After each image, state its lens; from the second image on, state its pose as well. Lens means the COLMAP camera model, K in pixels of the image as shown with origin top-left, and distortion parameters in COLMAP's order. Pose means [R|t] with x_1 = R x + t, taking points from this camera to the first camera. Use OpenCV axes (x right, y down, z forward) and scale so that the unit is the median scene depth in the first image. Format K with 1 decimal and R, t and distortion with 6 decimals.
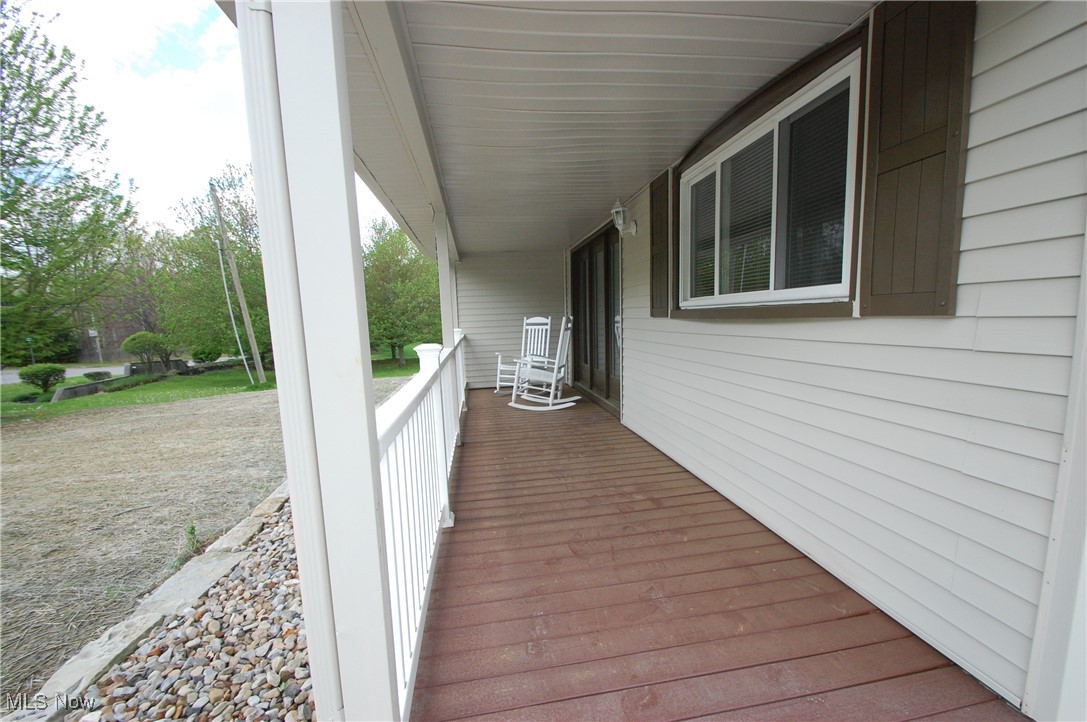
lens RADIAL K [[479.6, 0, 543.2], [0, 479.6, 371.2], [0, 0, 1]] dist [-0.000345, -0.000261]
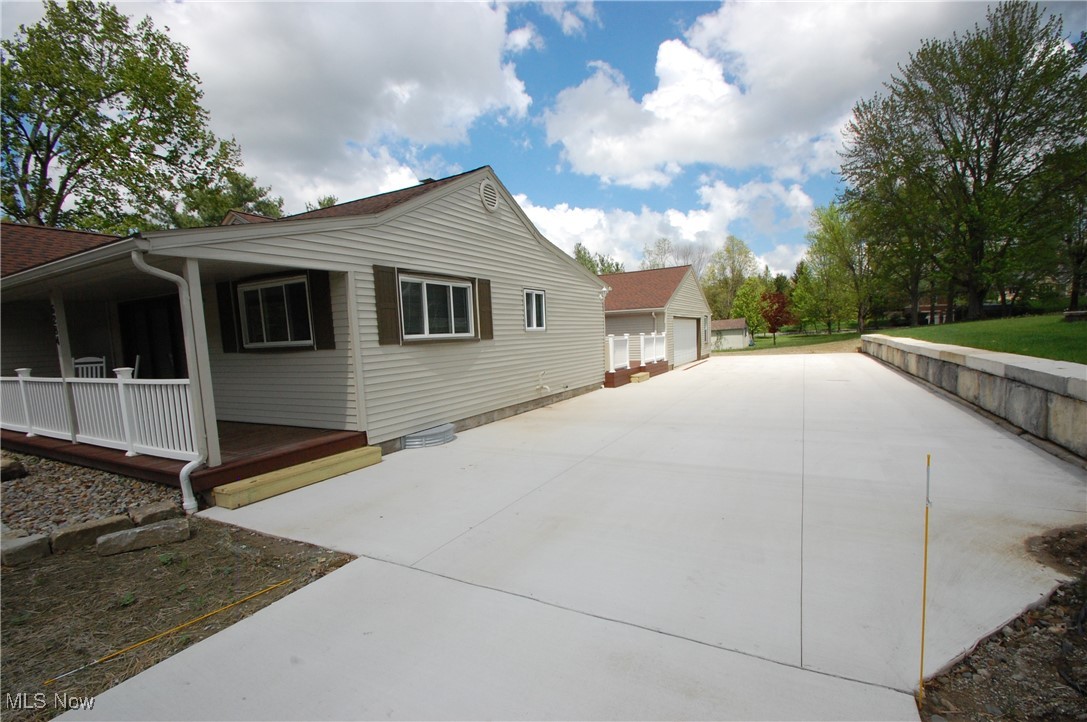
lens RADIAL K [[479.6, 0, 543.2], [0, 479.6, 370.5], [0, 0, 1]] dist [-0.000345, -0.000261]
pose [[0.584141, -0.079396, 0.807760, -0.765716], [0.127758, 0.991792, 0.005096, 0.144677], [-0.801535, 0.100221, 0.589490, -1.495142]]
